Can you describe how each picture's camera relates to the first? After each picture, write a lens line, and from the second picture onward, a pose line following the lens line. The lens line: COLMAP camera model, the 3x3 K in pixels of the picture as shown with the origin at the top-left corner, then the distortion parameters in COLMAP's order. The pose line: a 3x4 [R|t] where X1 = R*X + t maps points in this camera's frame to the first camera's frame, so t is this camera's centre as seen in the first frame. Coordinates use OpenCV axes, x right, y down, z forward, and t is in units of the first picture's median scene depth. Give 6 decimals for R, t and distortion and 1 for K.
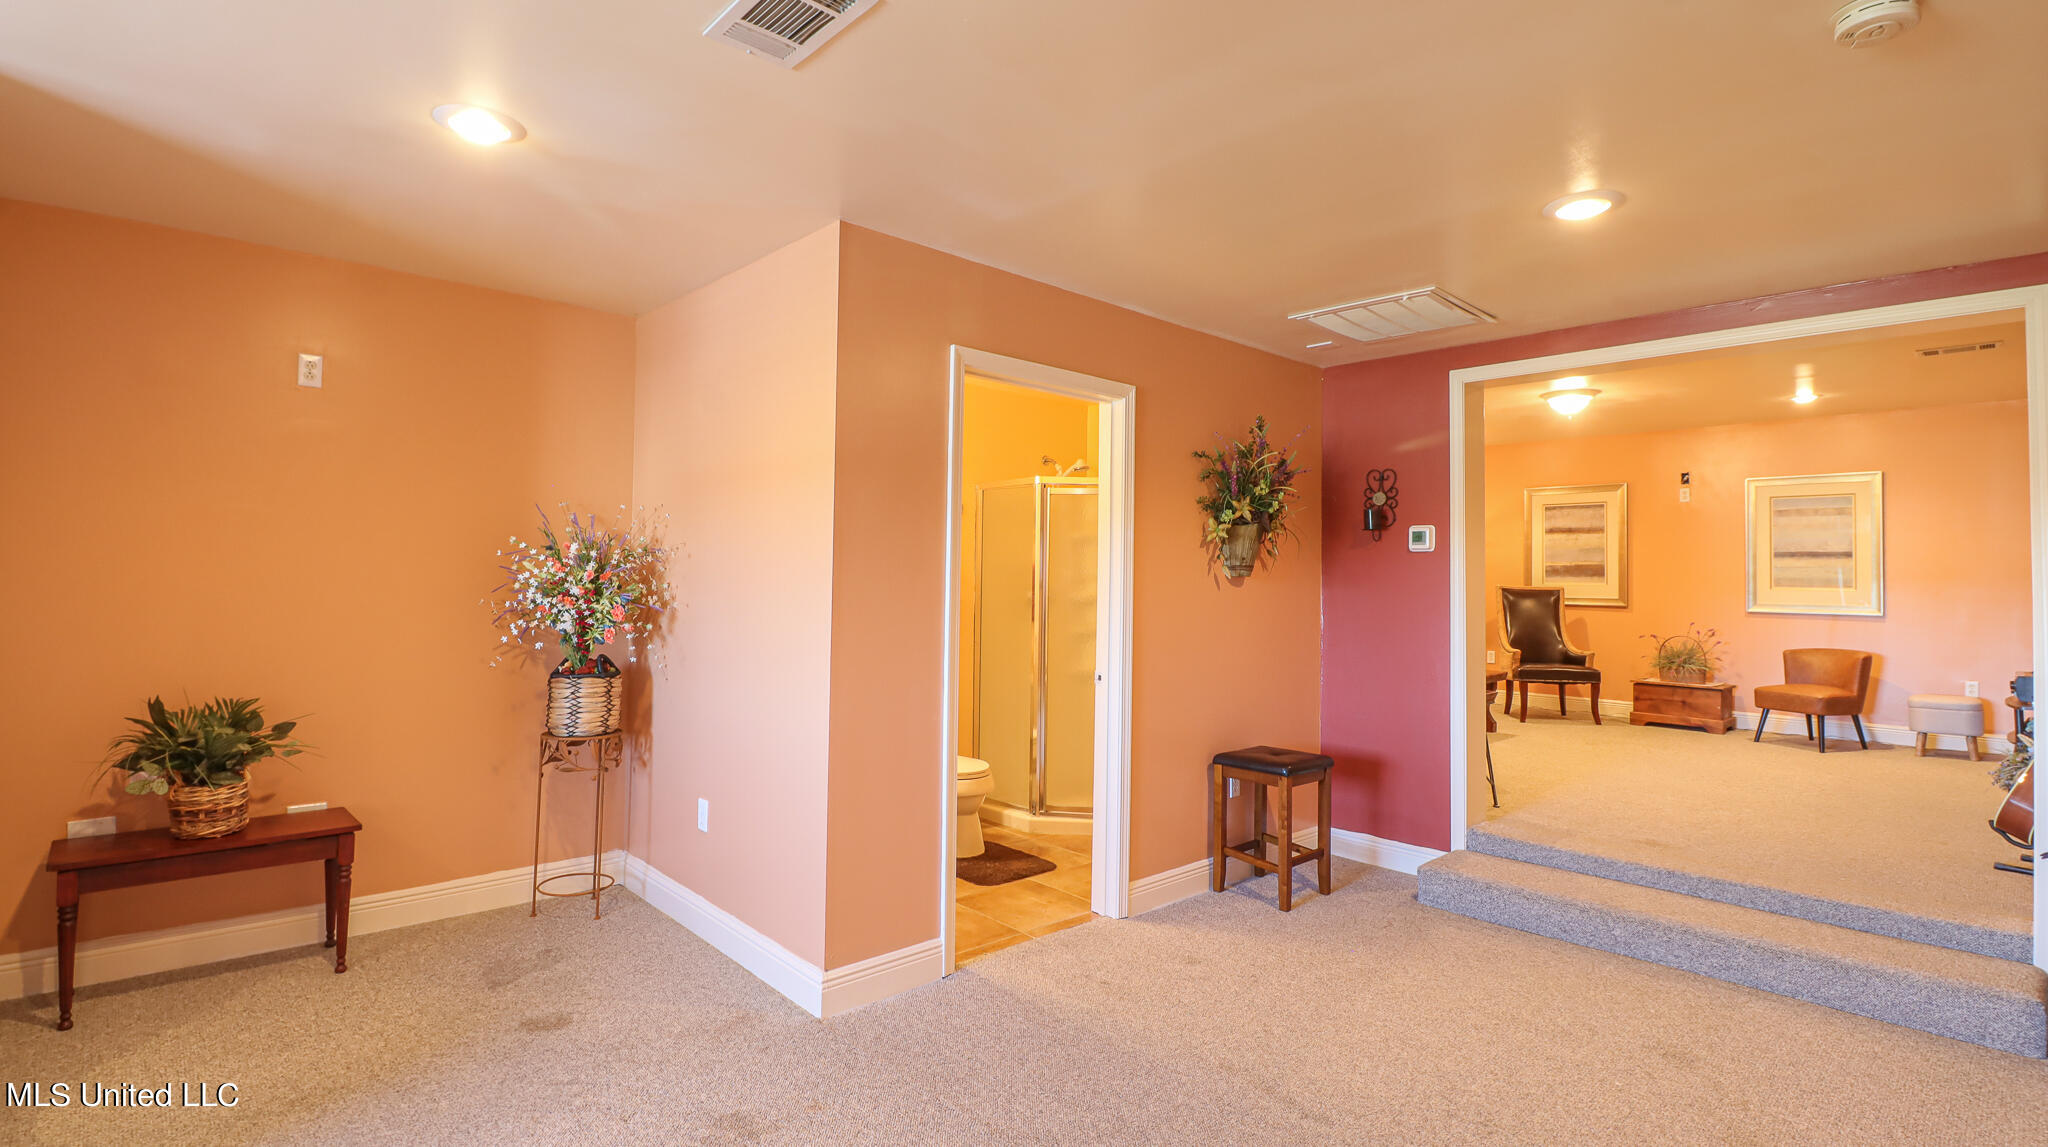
lens RADIAL K [[955.2, 0, 1036.5], [0, 955.2, 564.3], [0, 0, 1]] dist [0.000713, -0.001146]
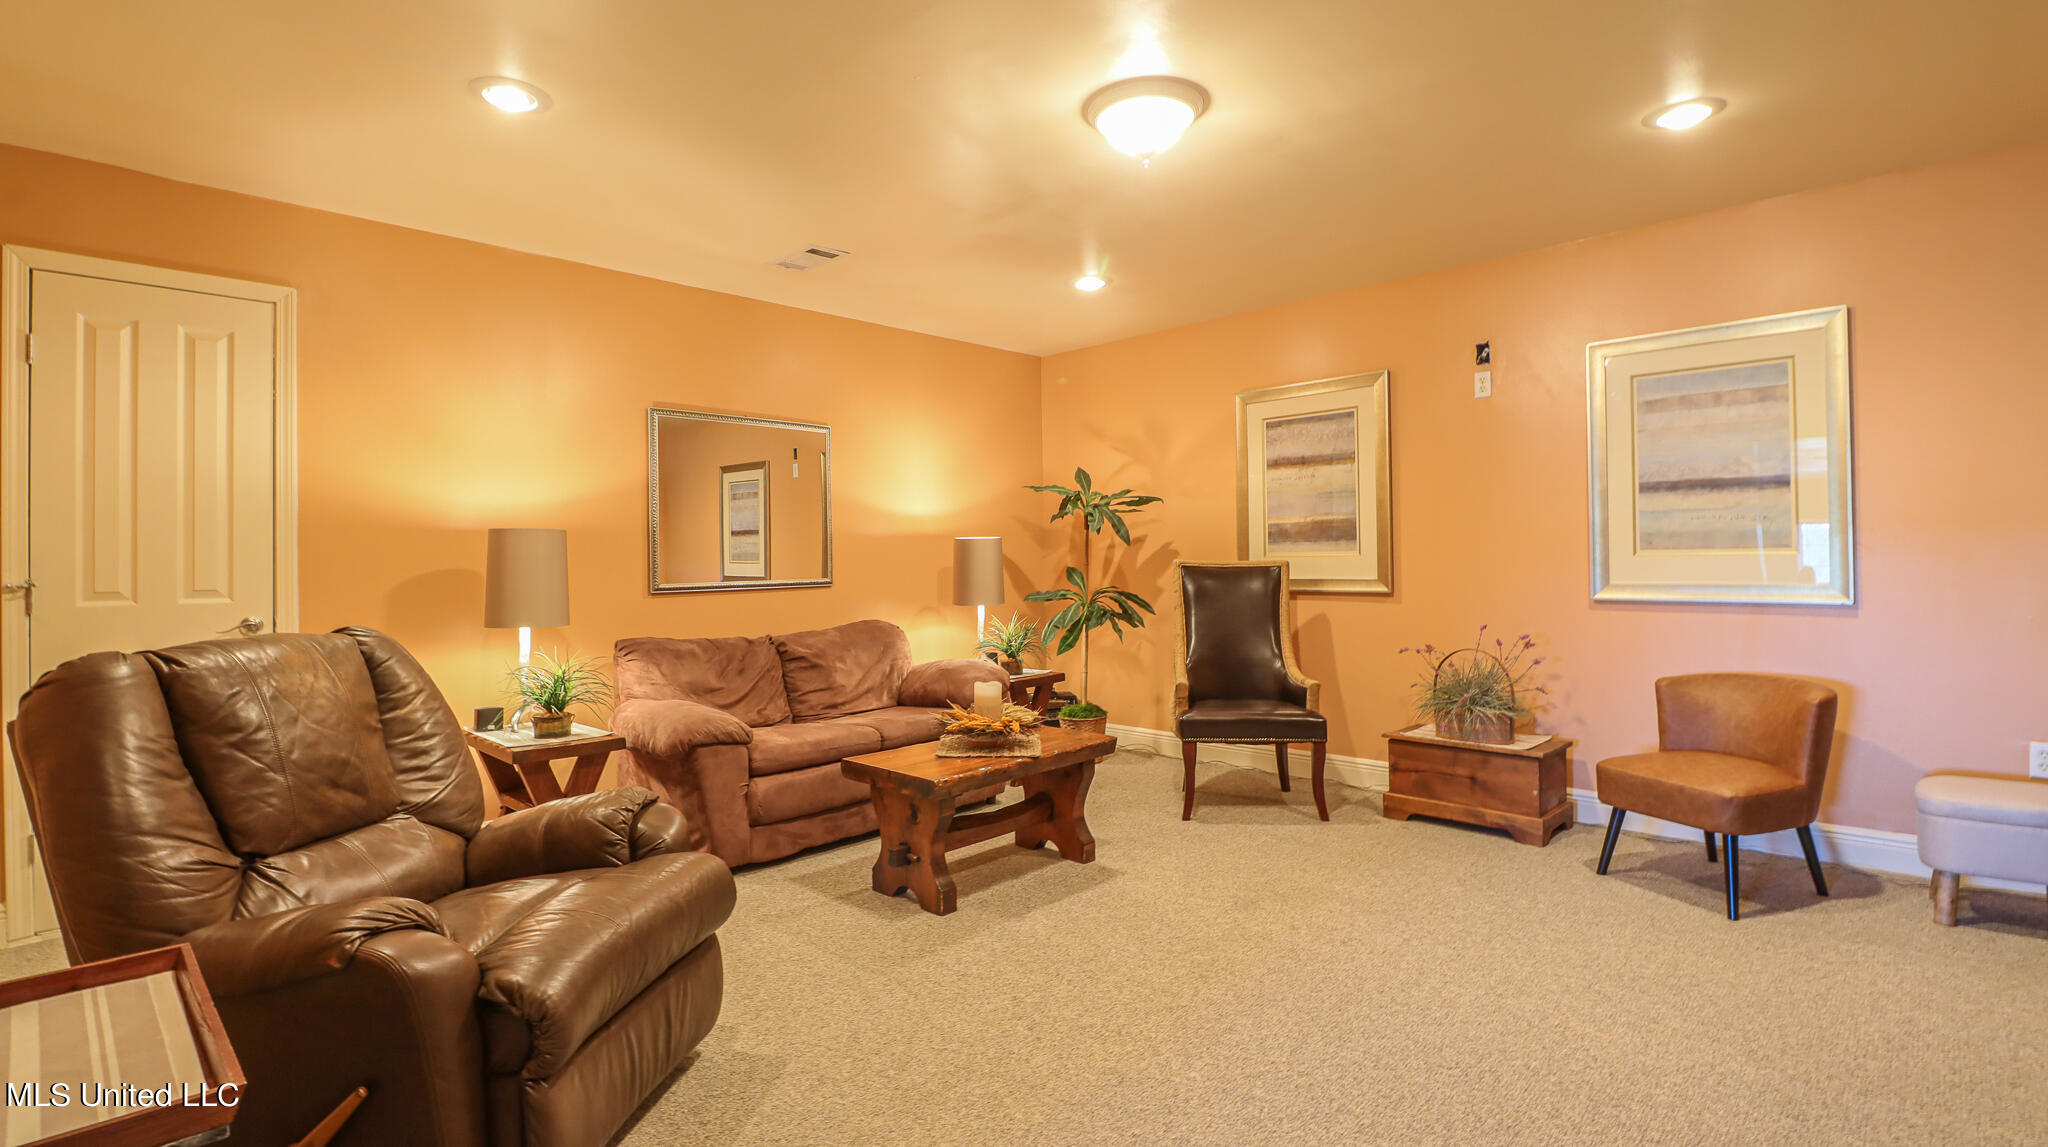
lens RADIAL K [[955.2, 0, 1011.2], [0, 955.2, 568.1], [0, 0, 1]] dist [0.000713, -0.001146]
pose [[0.998718, -0.029159, 0.041375, 0.410950], [0.028183, 0.999315, 0.023990, 0.011169], [-0.042047, -0.022793, 0.998856, 0.498799]]
